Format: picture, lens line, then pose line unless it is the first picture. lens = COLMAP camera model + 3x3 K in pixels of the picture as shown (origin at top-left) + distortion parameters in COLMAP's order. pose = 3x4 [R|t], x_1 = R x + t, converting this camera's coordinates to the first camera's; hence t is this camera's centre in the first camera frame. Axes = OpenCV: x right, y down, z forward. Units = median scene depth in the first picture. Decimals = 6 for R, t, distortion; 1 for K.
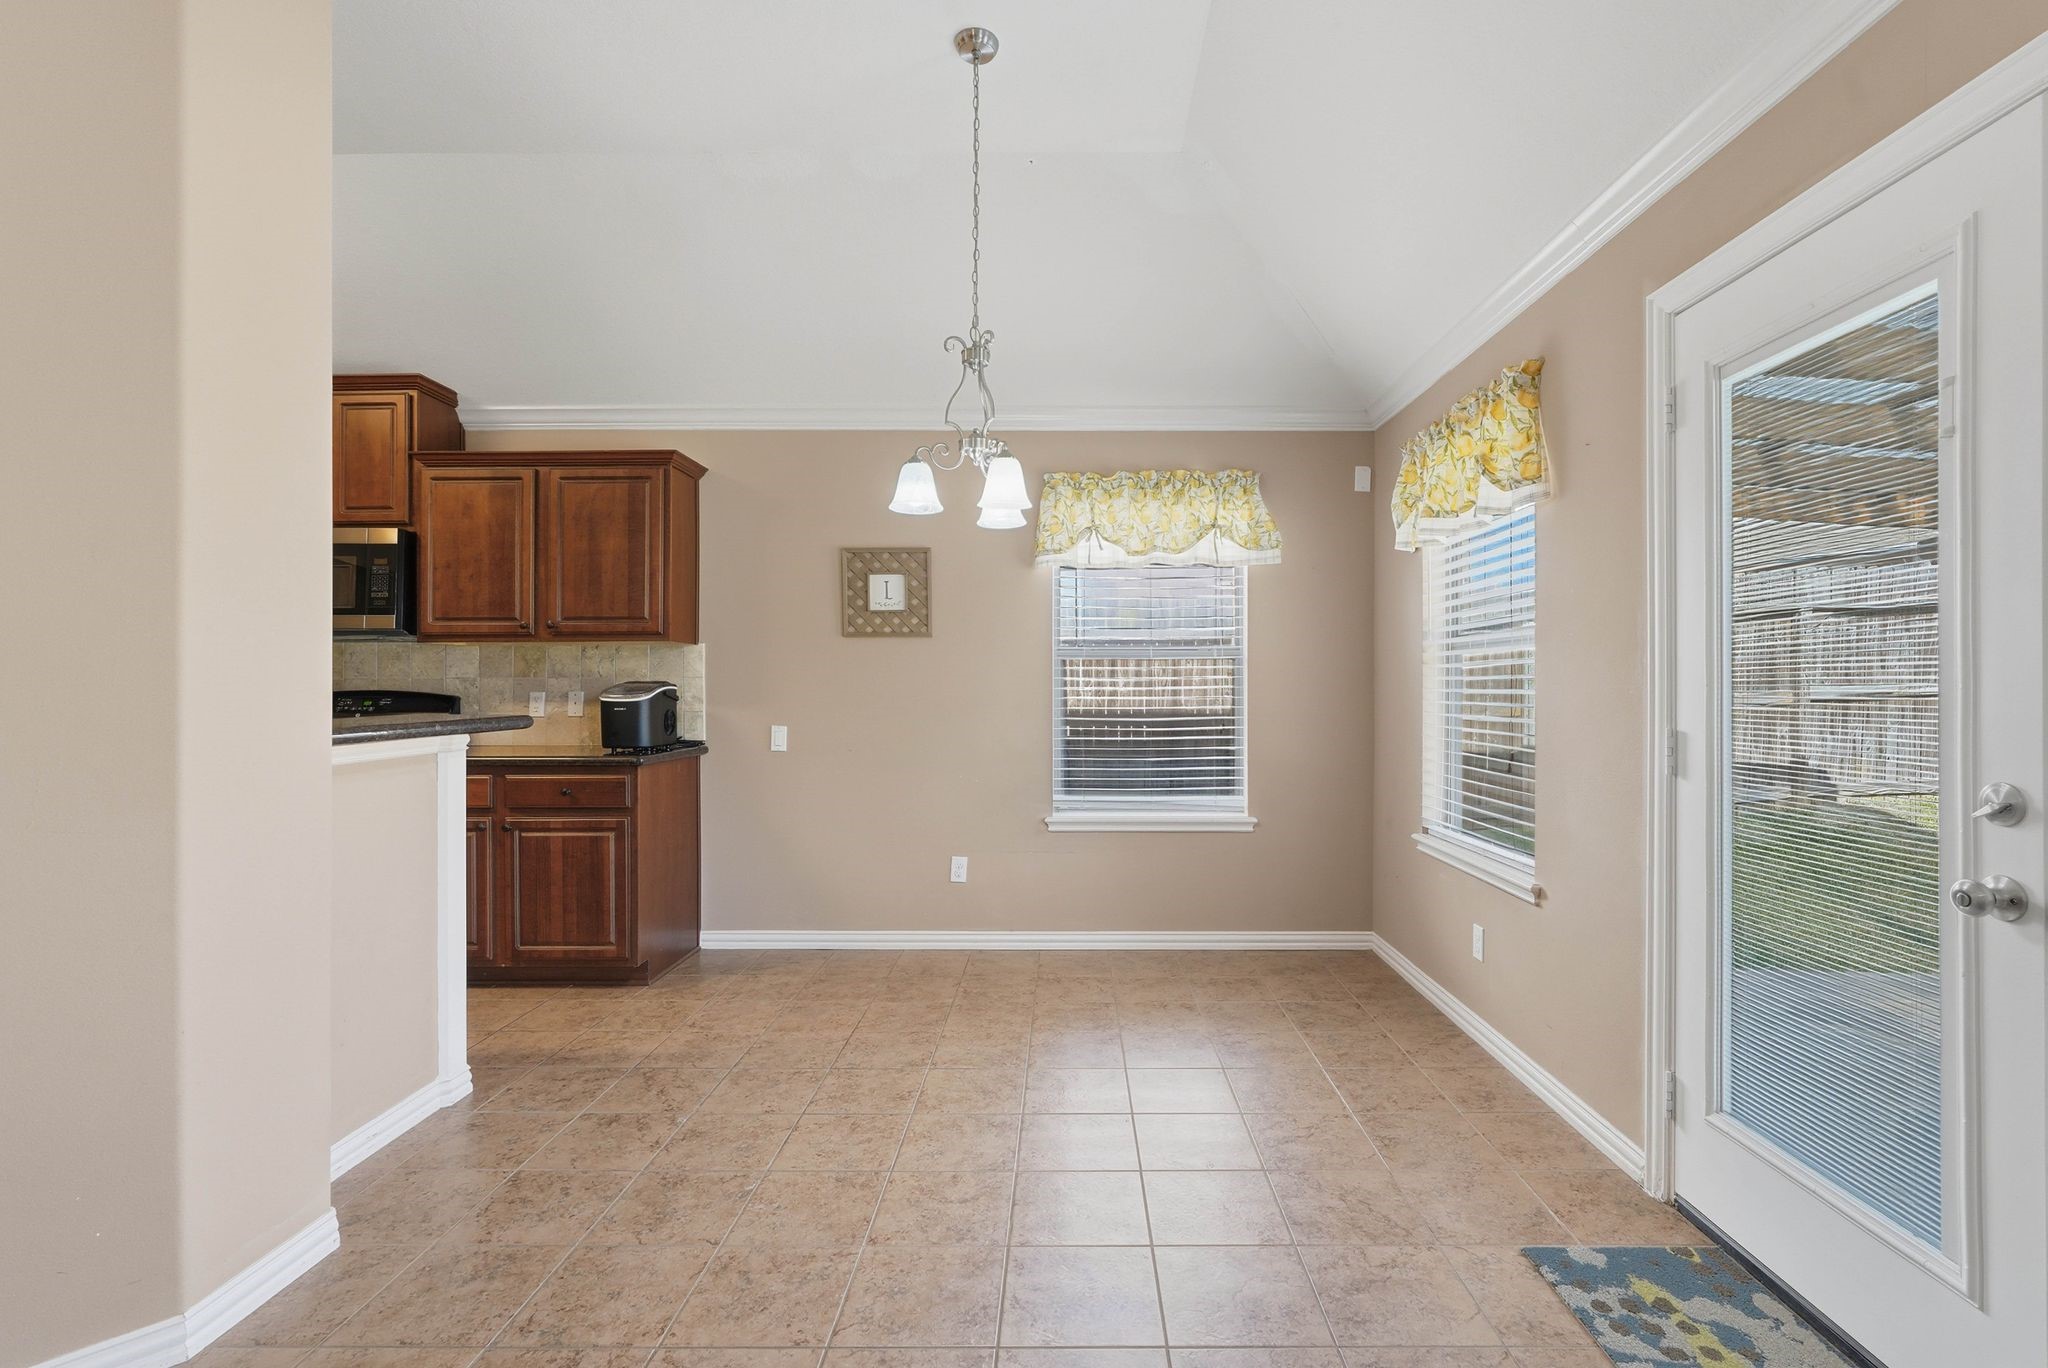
lens RADIAL K [[913.6, 0, 1098.5], [0, 913.6, 679.7], [0, 0, 1]] dist [-0.011537, 0.006719]
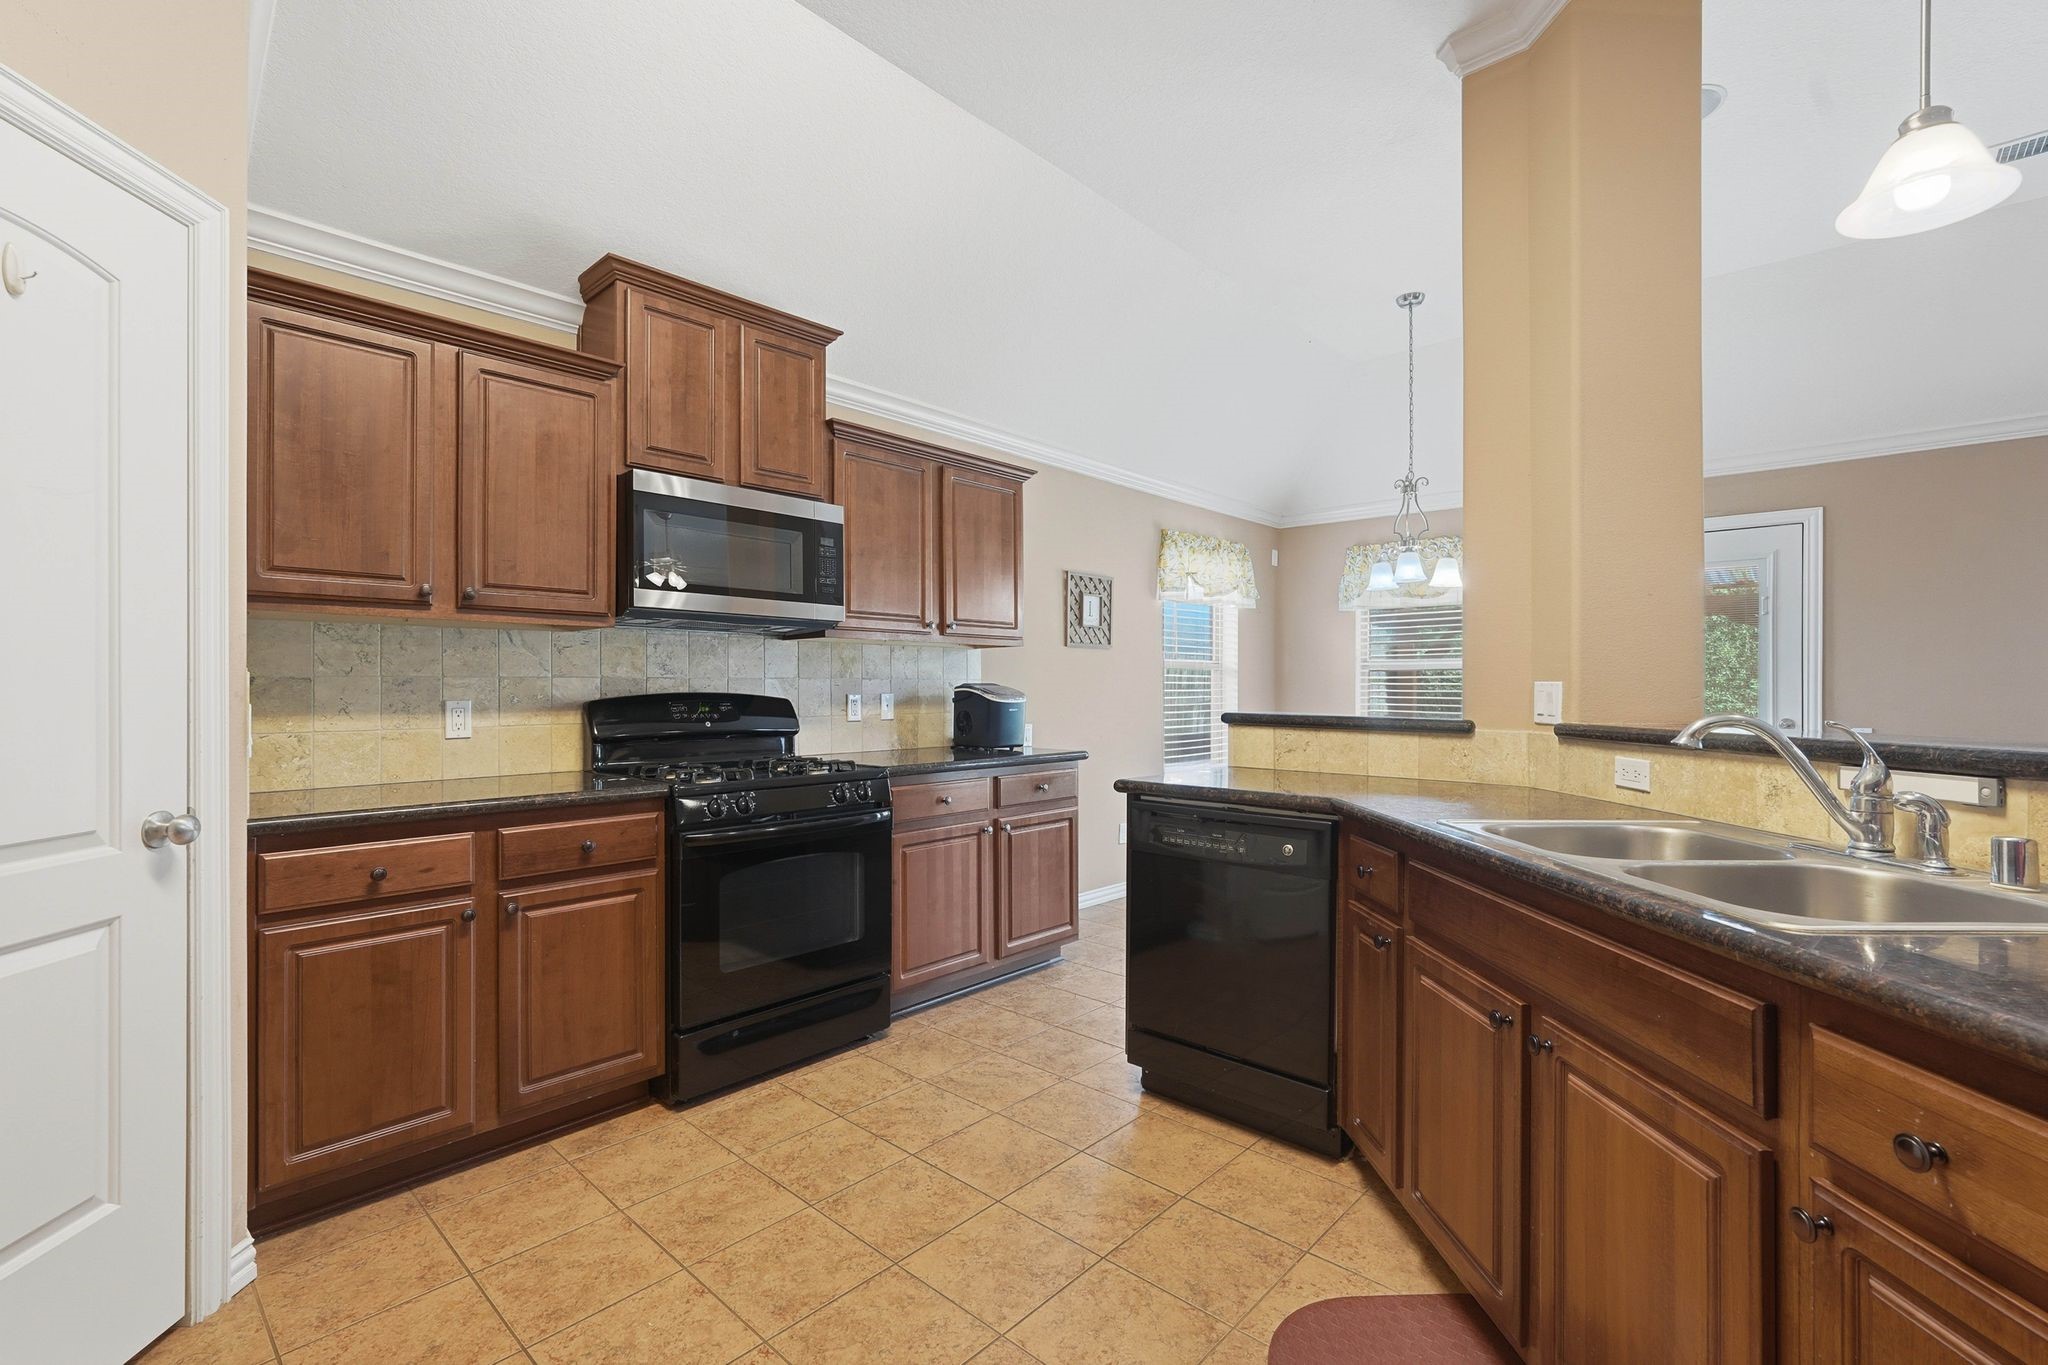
lens RADIAL K [[913.6, 0, 1023.9], [0, 913.6, 687.9], [0, 0, 1]] dist [-0.011537, 0.006719]
pose [[0.676915, 0.002317, 0.736058, -1.271248], [-0.010453, 0.999924, 0.006465, -0.000883], [-0.735987, -0.012070, 0.676888, 0.268758]]
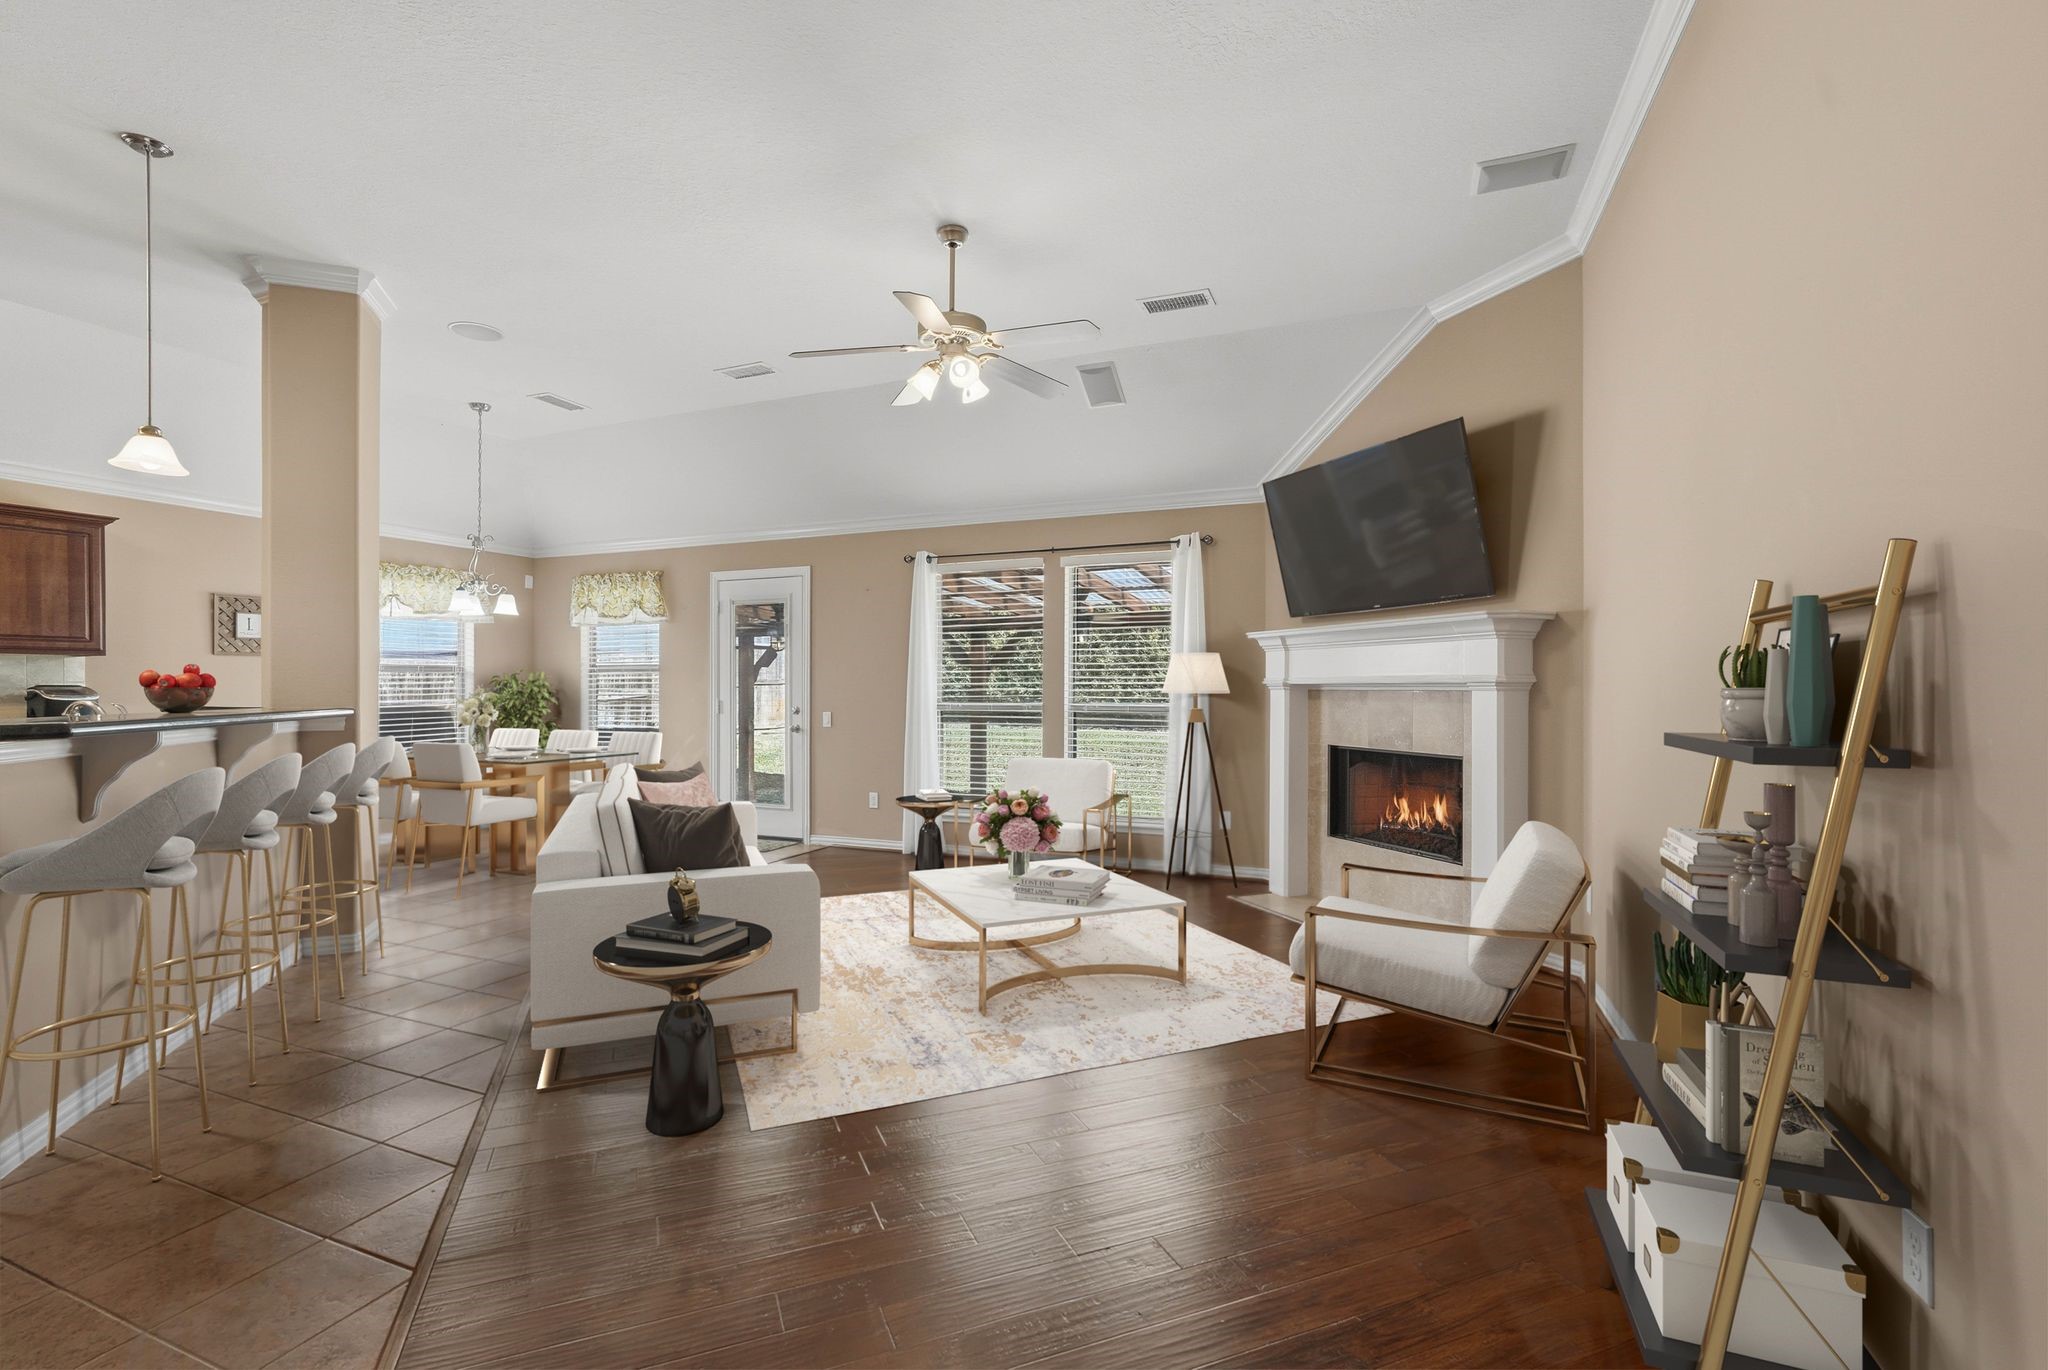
lens RADIAL K [[913.6, 0, 1021.4], [0, 913.6, 682.6], [0, 0, 1]] dist [-0.011537, 0.006719]
pose [[0.386387, 0.002985, 0.922332, -1.202651], [-0.004780, 0.999988, -0.001234, -0.007258], [-0.922324, -0.003932, 0.386397, -0.796514]]
